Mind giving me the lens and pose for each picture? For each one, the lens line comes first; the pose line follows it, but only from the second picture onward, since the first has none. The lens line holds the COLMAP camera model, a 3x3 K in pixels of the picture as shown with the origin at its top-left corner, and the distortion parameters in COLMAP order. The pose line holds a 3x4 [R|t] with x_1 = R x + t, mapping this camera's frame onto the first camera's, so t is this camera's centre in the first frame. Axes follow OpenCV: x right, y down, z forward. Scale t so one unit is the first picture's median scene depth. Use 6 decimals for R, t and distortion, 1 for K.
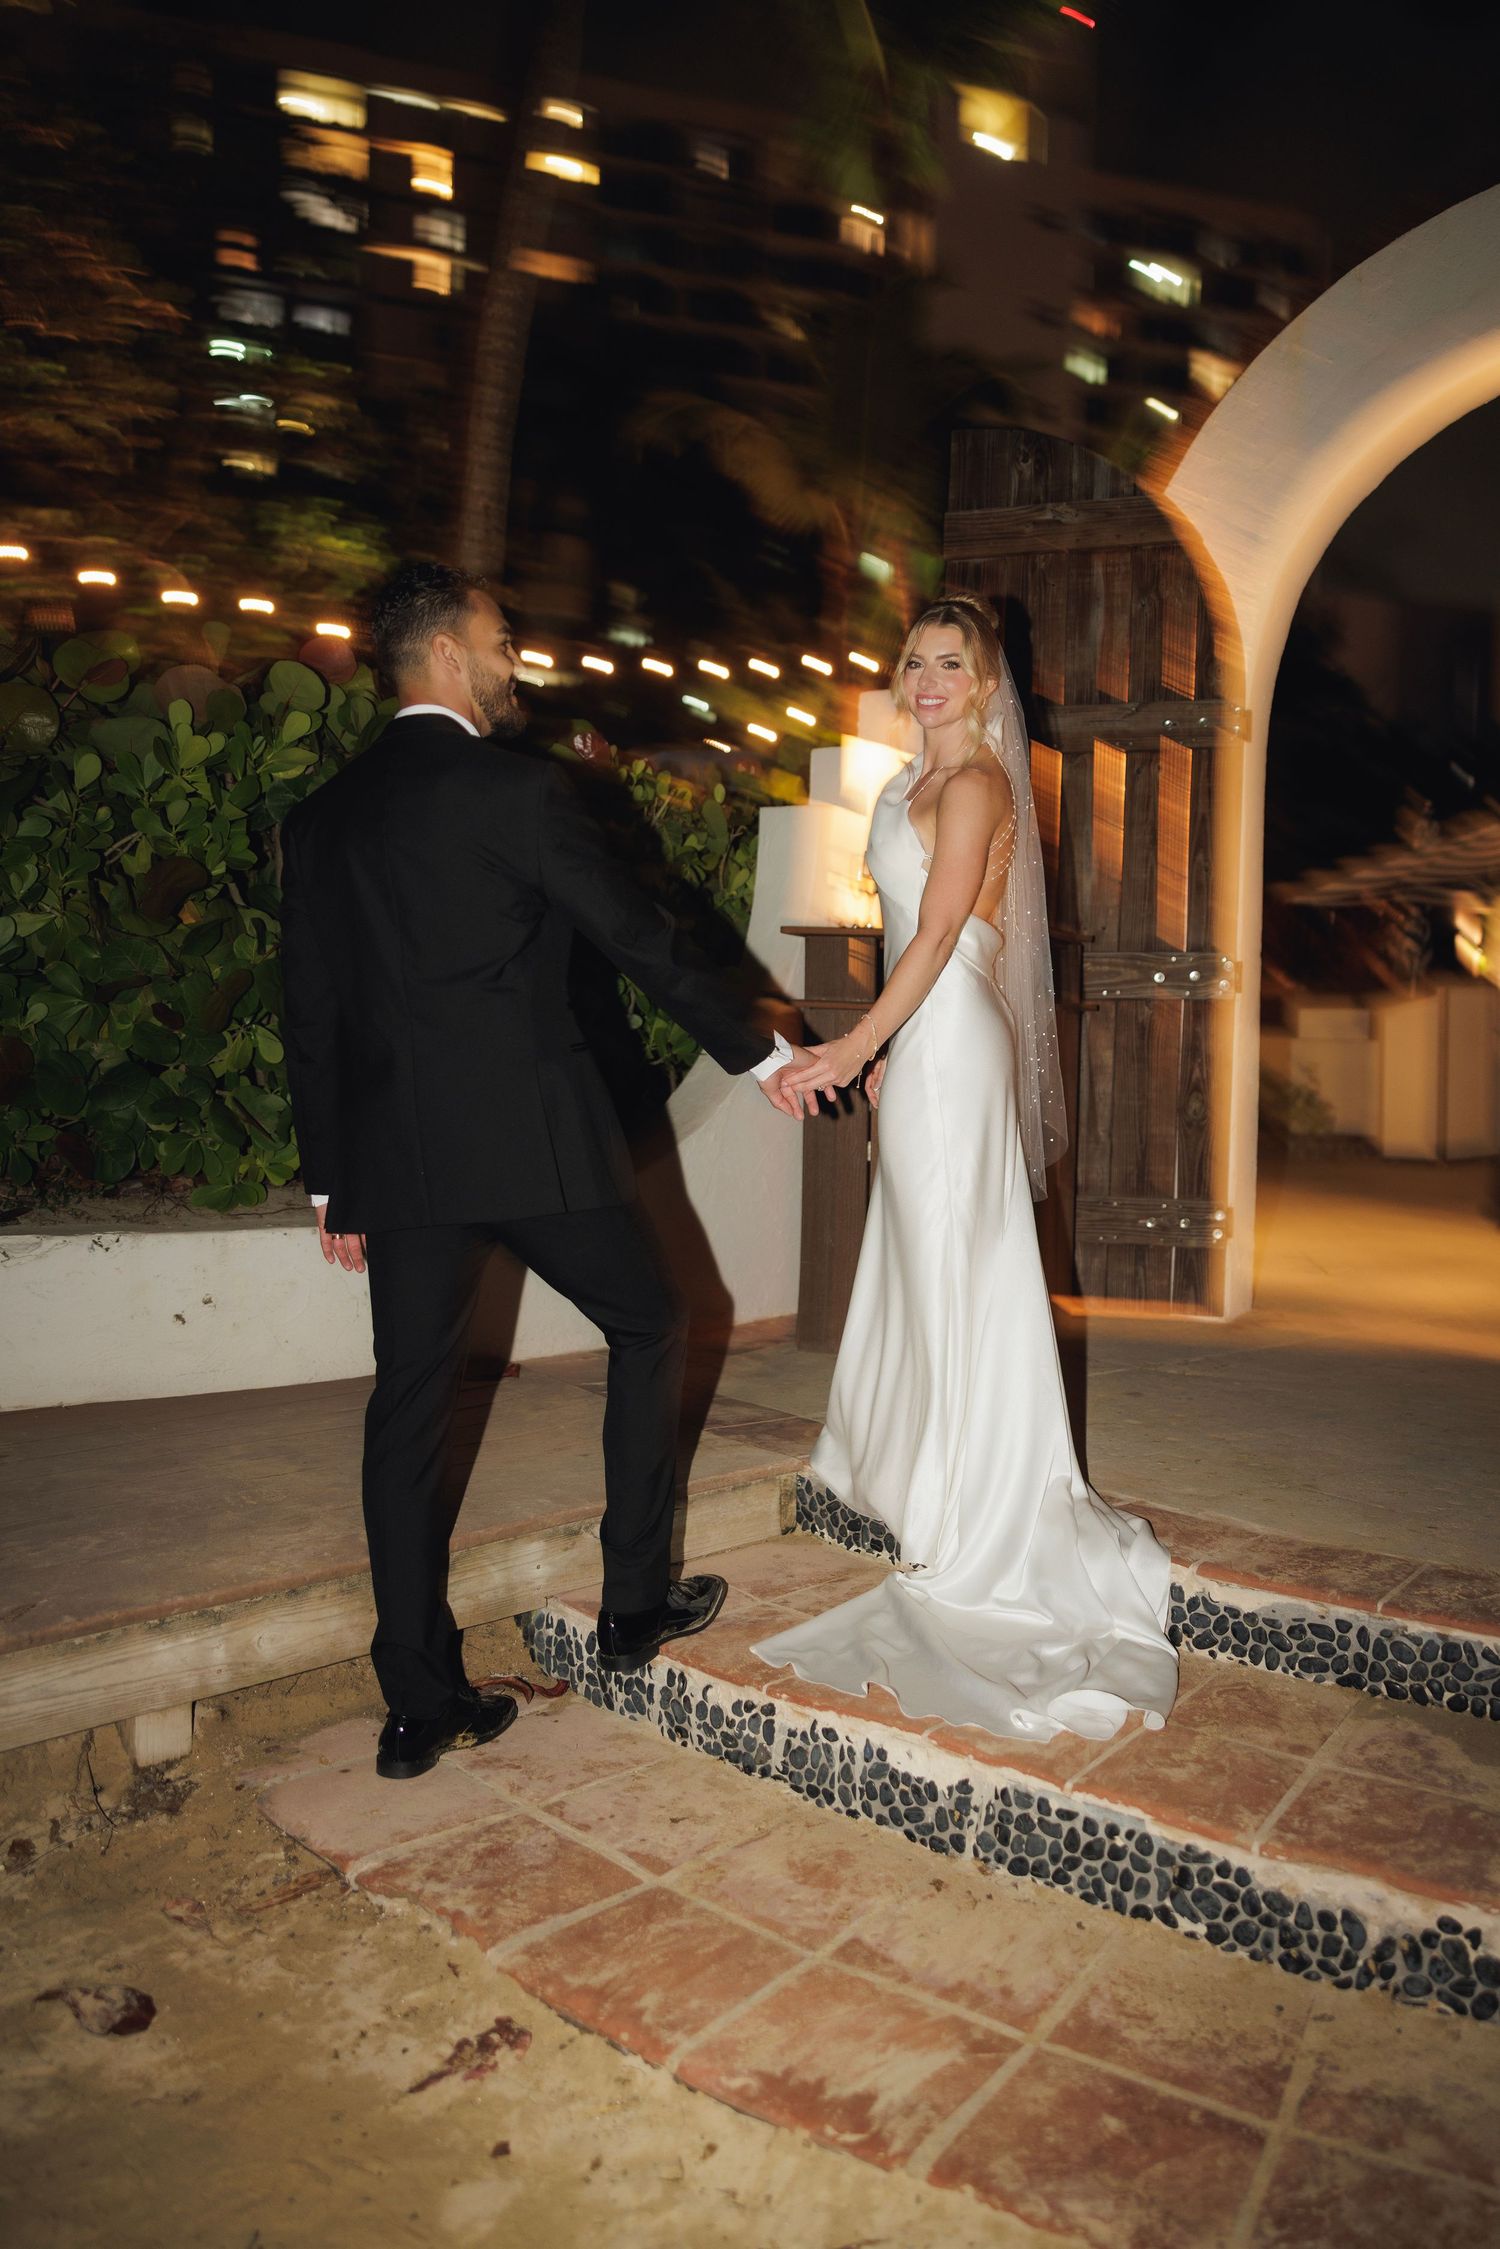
lens RADIAL K [[1837.5, 0, 771.7], [0, 1837.5, 1122.4], [0, 0, 1]] dist [0.002640, -0.002371]
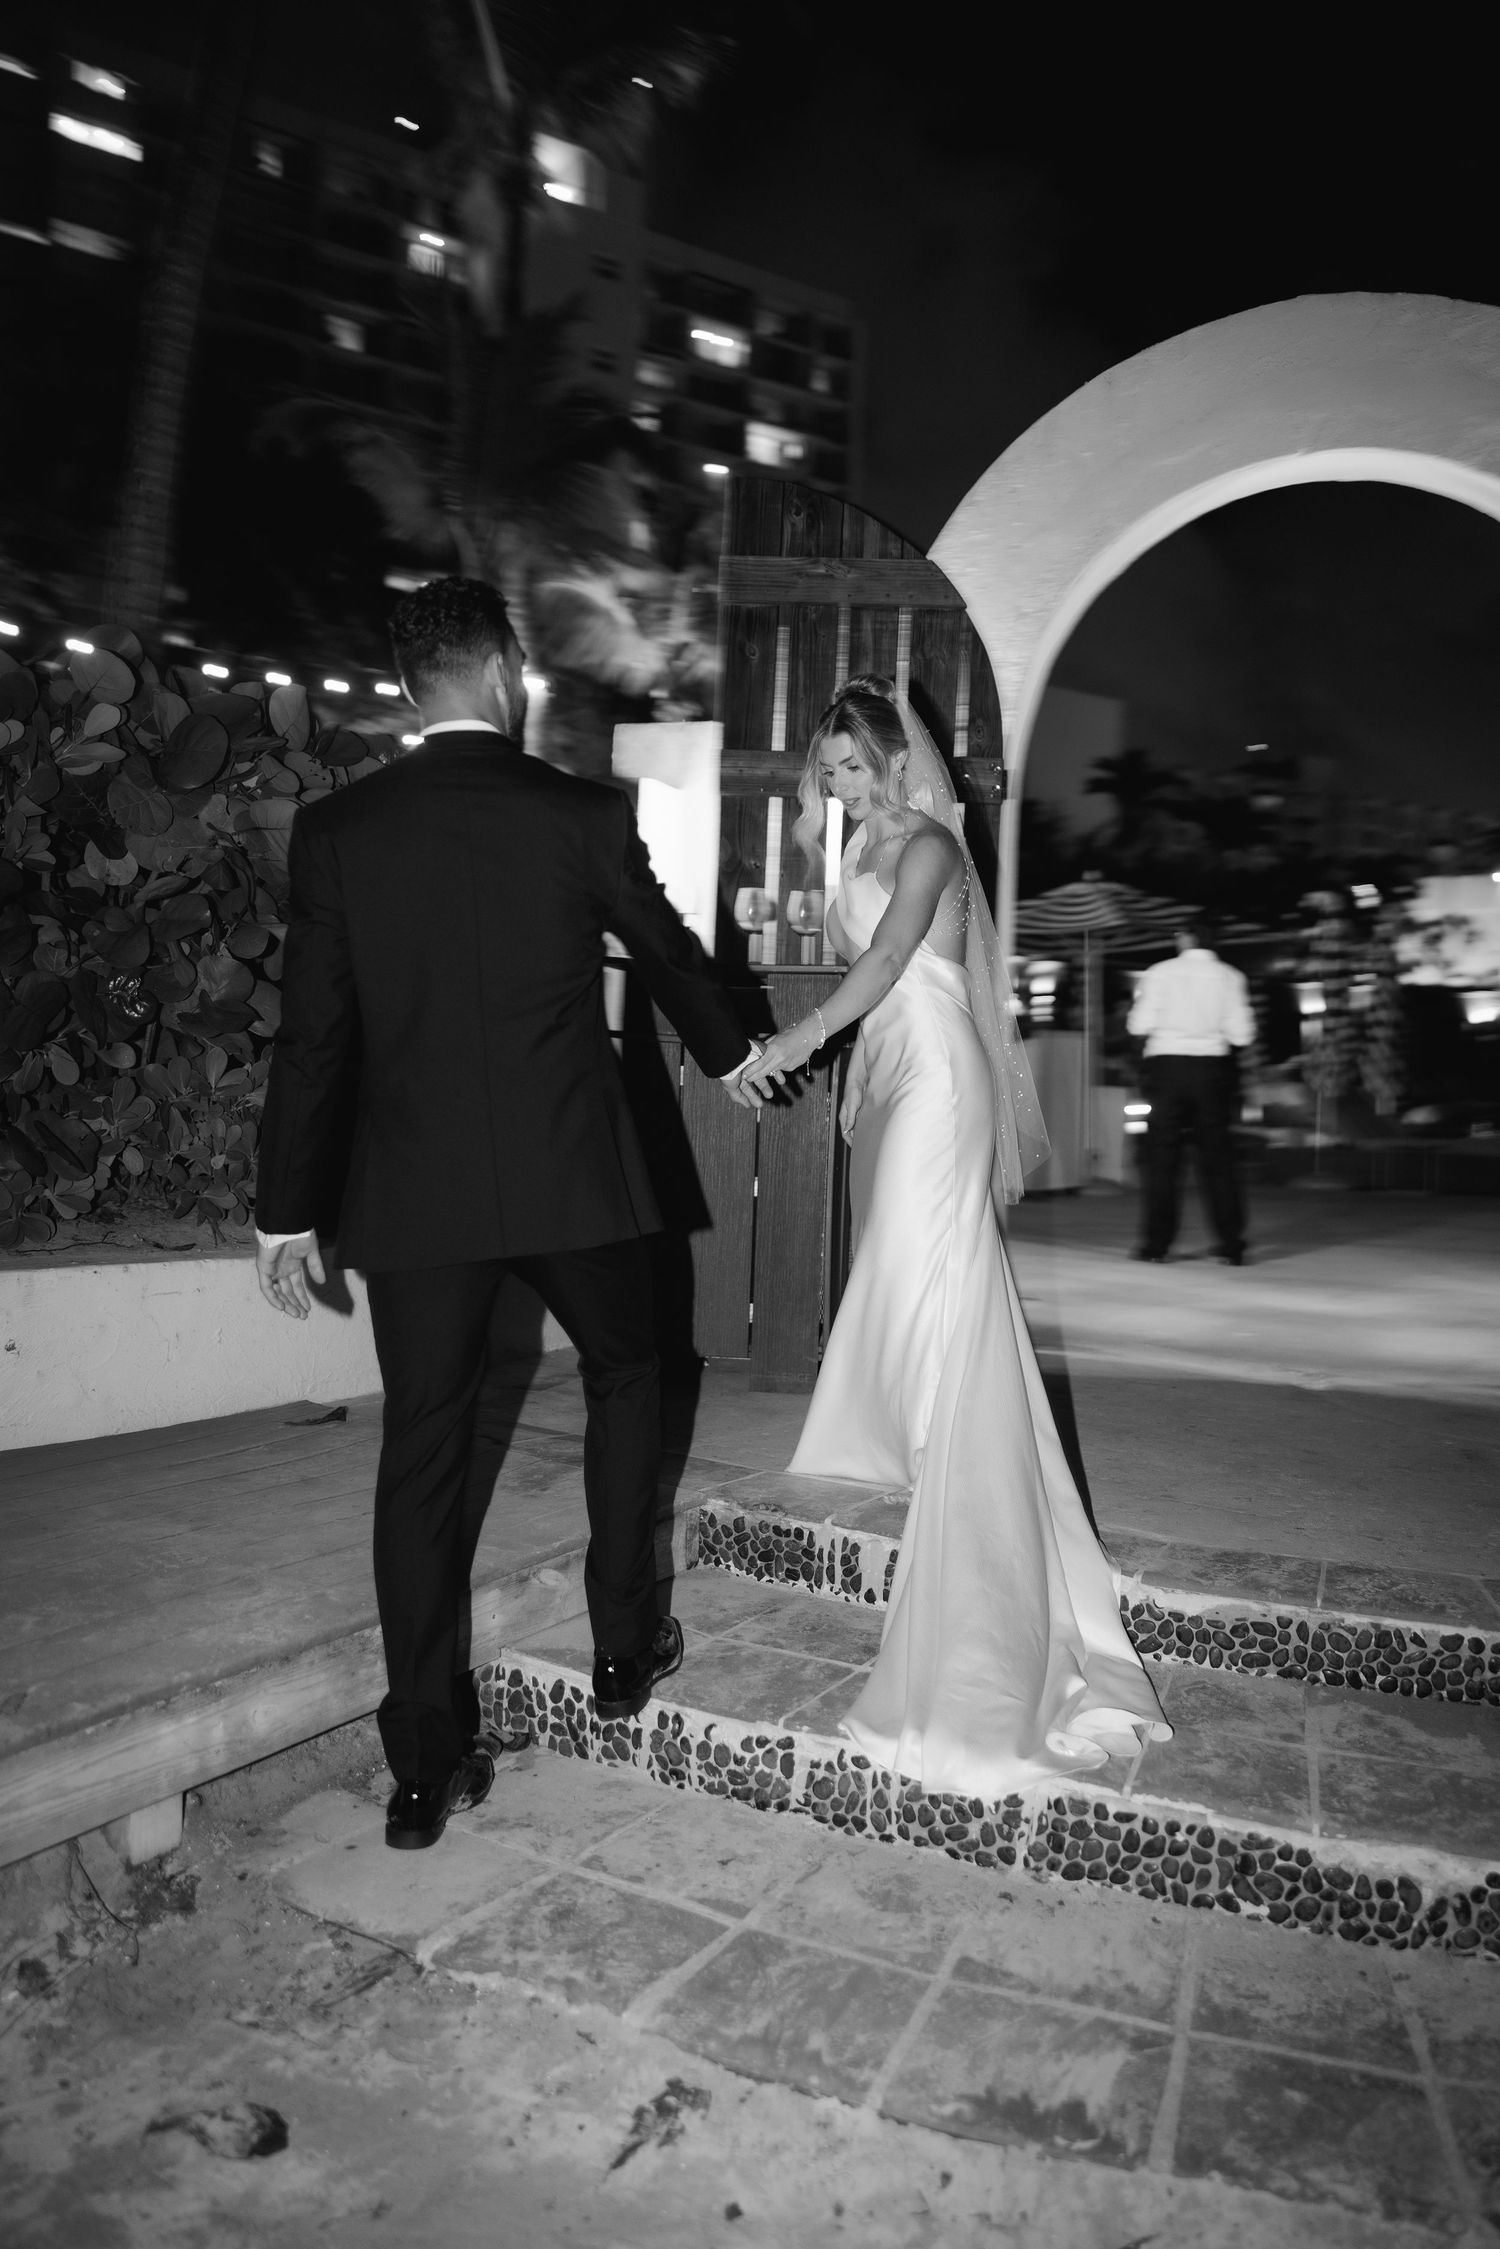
lens RADIAL K [[1837.5, 0, 771.7], [0, 1837.5, 1122.4], [0, 0, 1]] dist [0.002640, -0.002371]
pose [[0.957288, 0.013223, 0.288832, -0.322882], [-0.009052, 0.999835, -0.015772, -0.003789], [-0.288993, 0.012484, 0.957250, 0.039875]]
